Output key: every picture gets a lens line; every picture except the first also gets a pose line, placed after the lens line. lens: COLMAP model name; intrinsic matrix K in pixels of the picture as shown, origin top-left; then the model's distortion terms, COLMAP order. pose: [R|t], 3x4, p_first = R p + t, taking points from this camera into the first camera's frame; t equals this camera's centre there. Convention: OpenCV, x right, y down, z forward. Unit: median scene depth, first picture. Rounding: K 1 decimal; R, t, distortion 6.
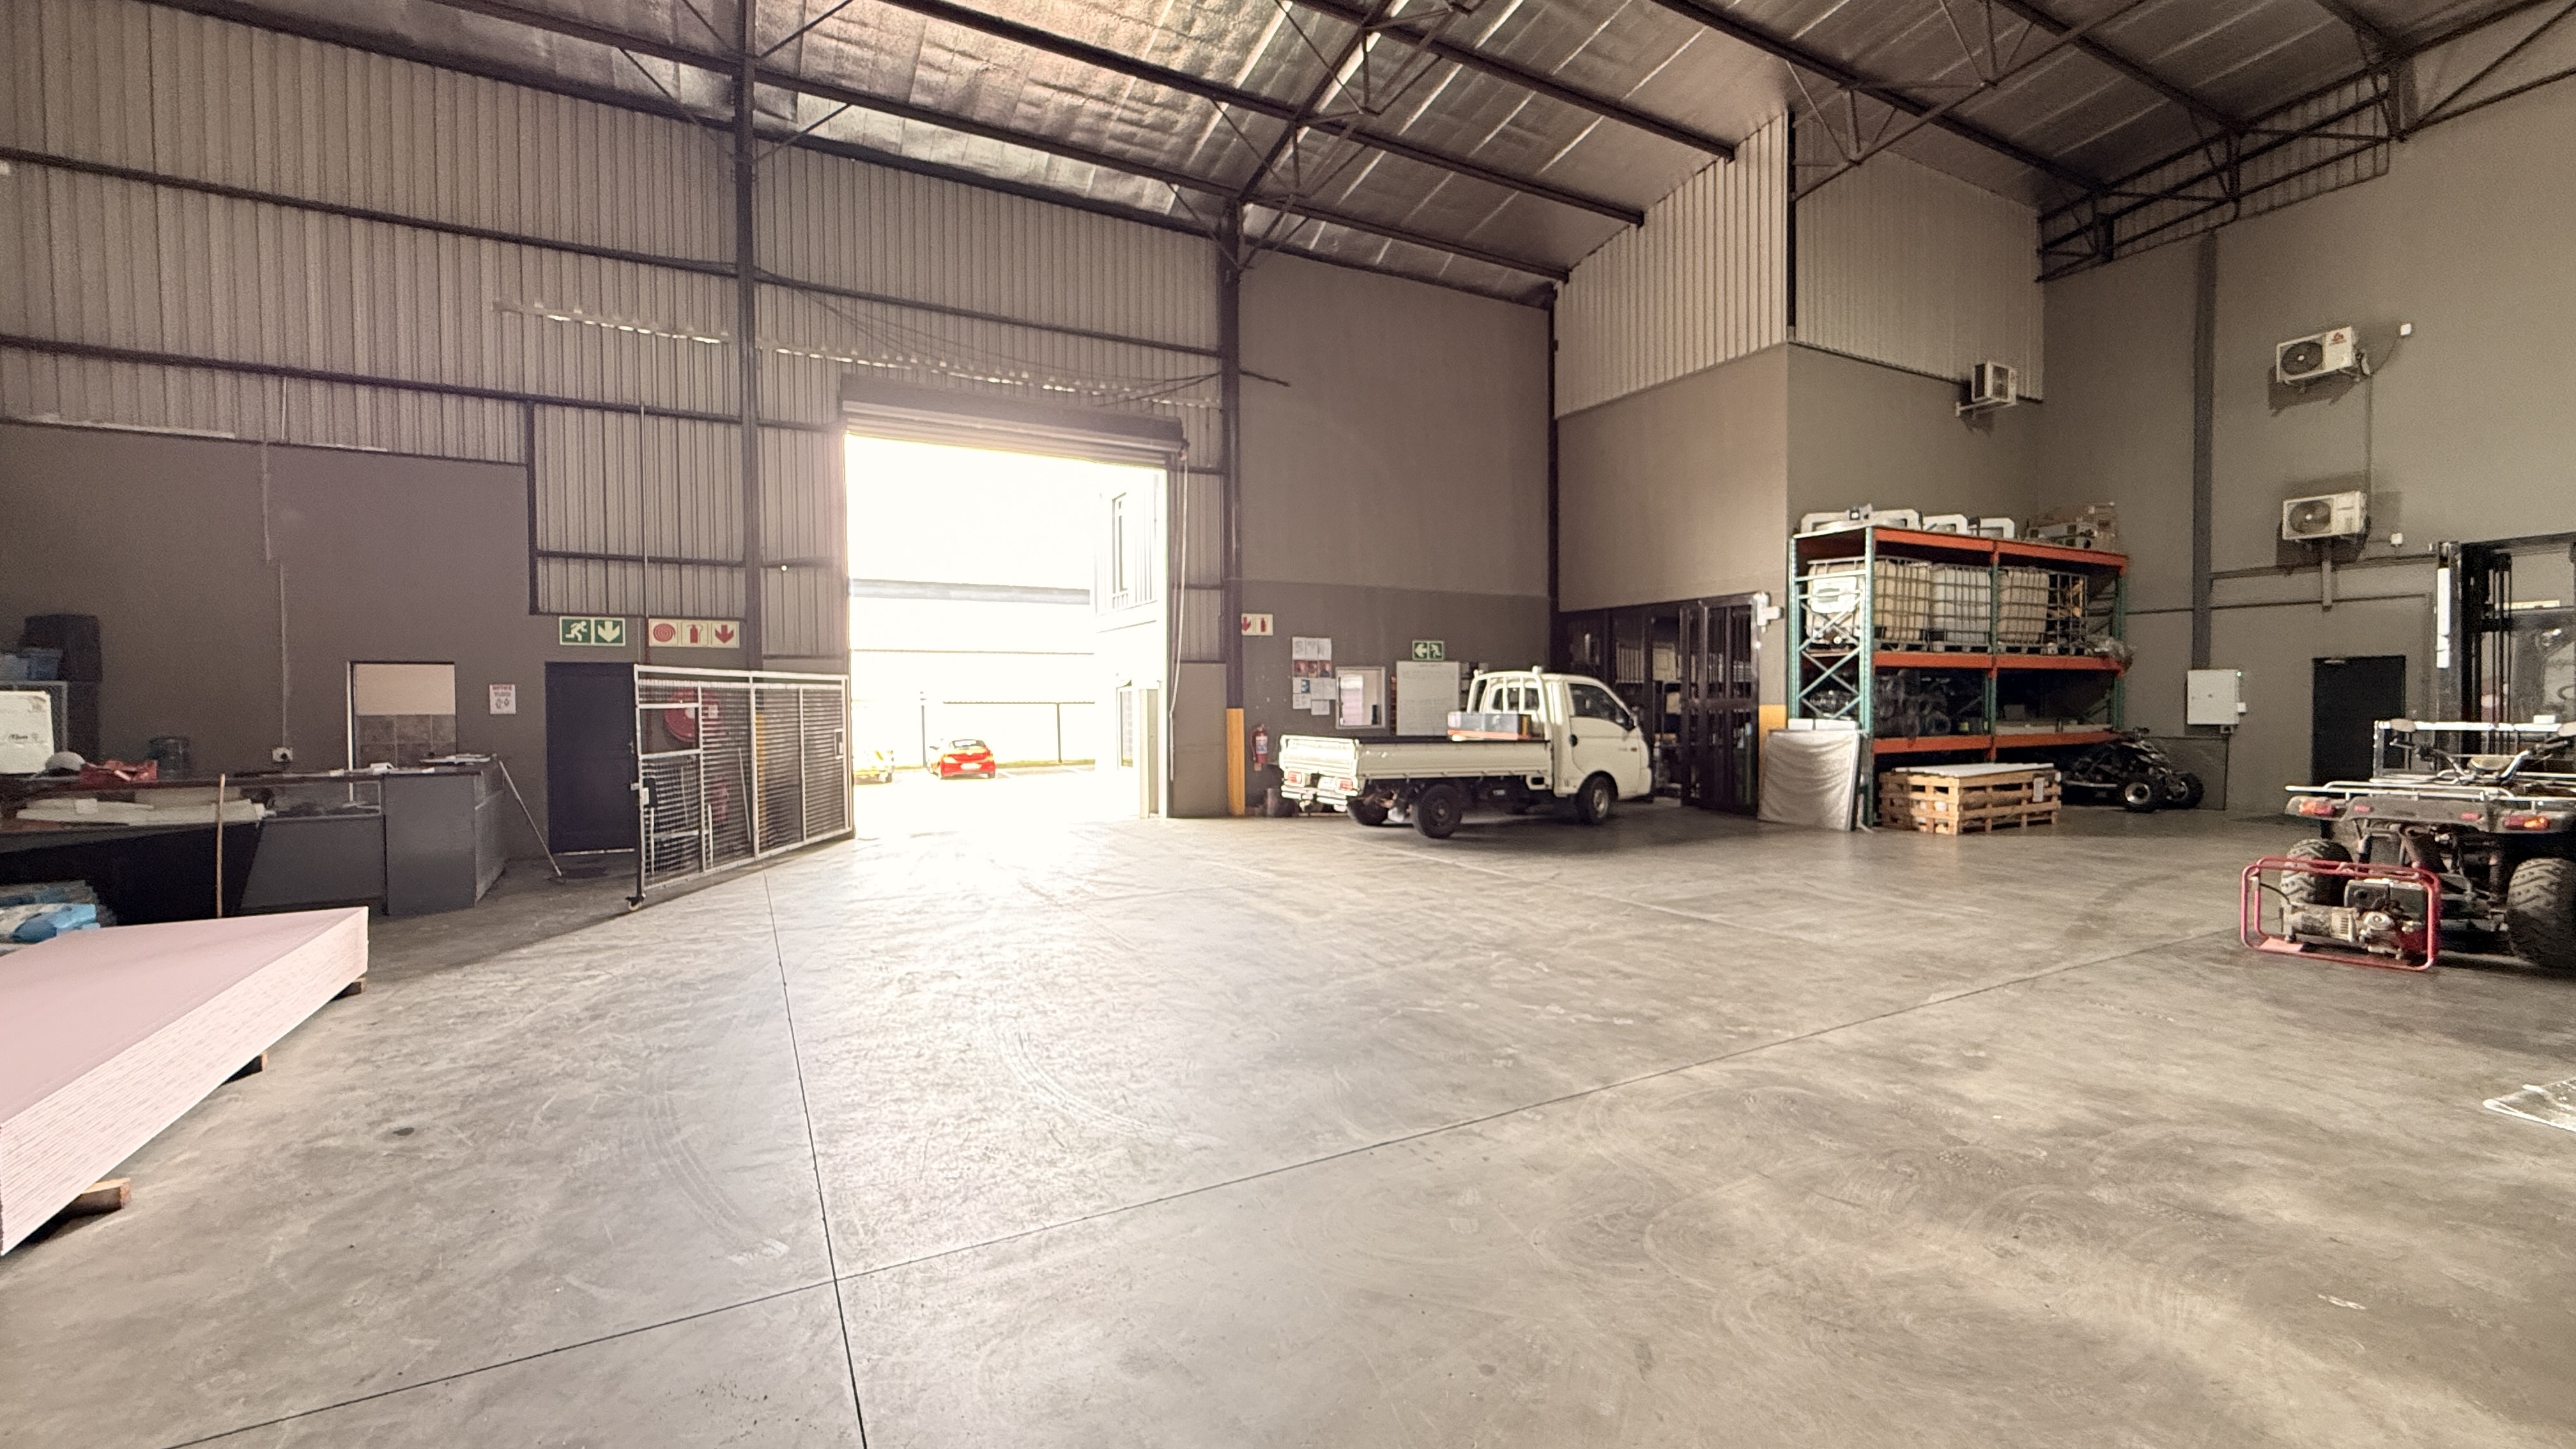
lens RADIAL K [[1024.7, 0, 1283.5], [0, 1024.7, 724.5], [0, 0, 1]] dist [0.000868, 0.000634]
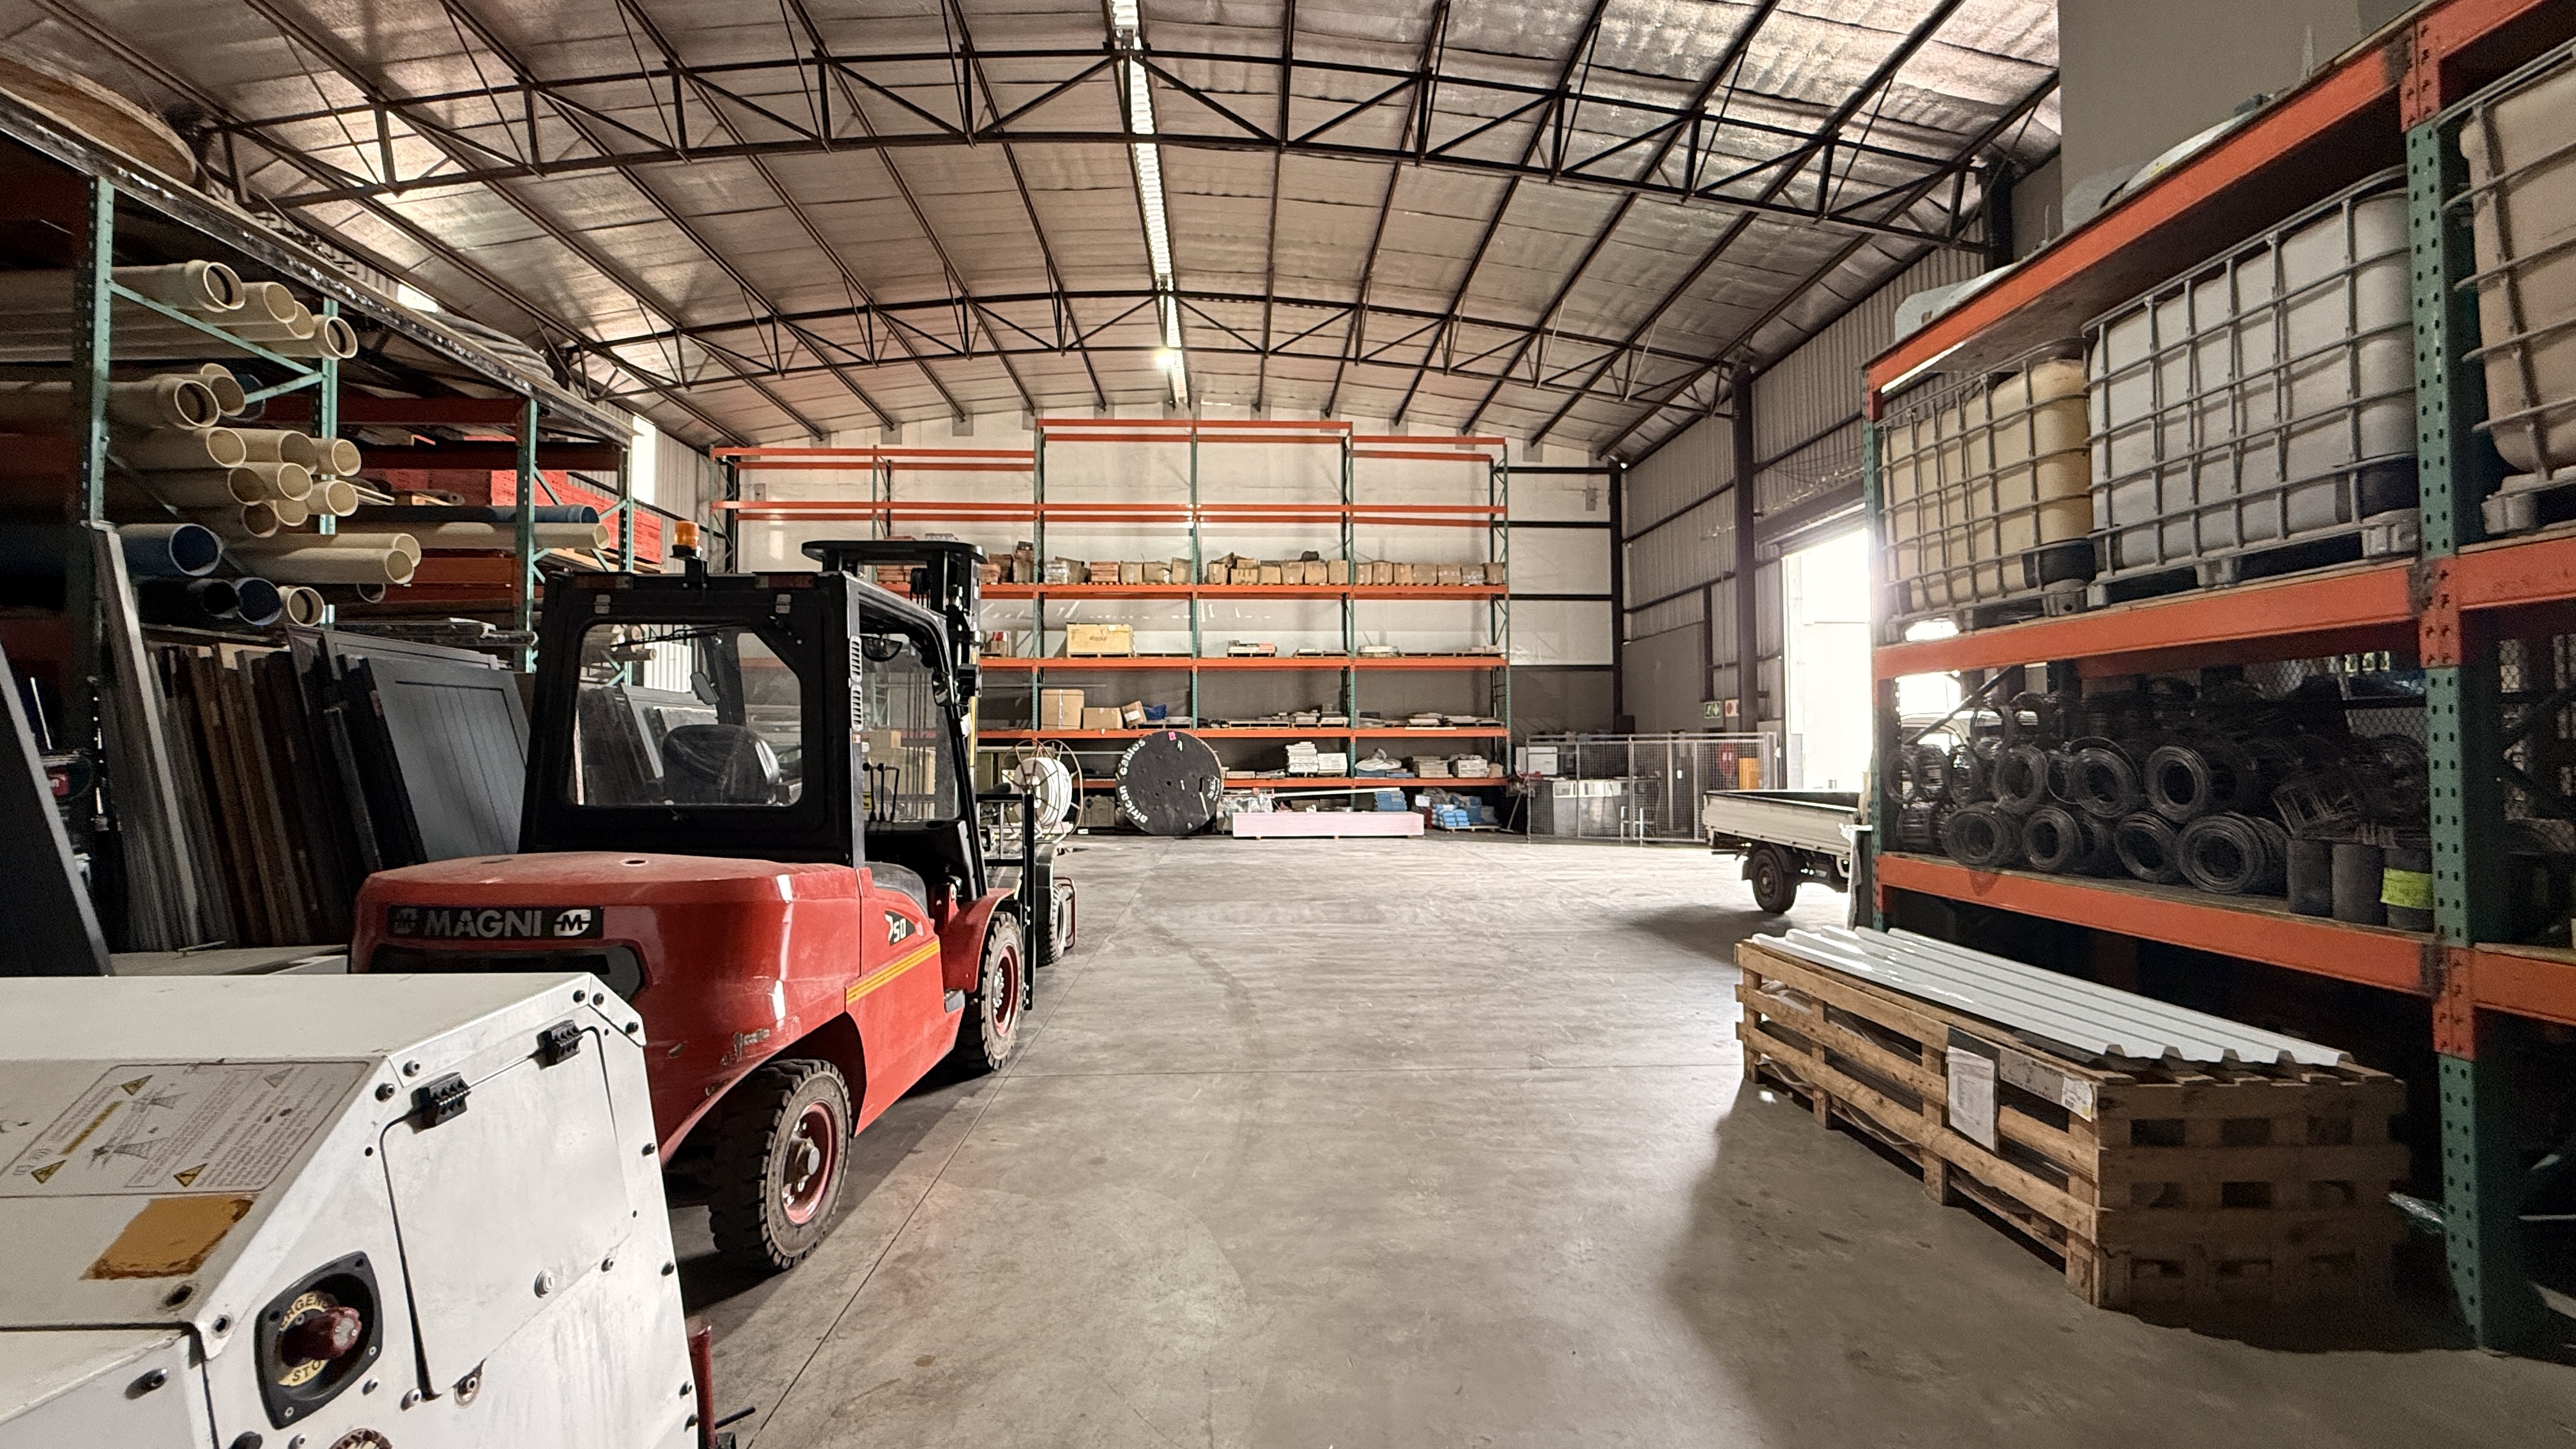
lens RADIAL K [[1024.7, 0, 1272.4], [0, 1024.7, 730.9], [0, 0, 1]] dist [0.000868, 0.000634]
pose [[-0.437474, -0.008992, -0.899186, 1.076867], [-0.017335, 0.999849, -0.001564, -0.030656], [0.899064, 0.014903, -0.437563, 0.960293]]
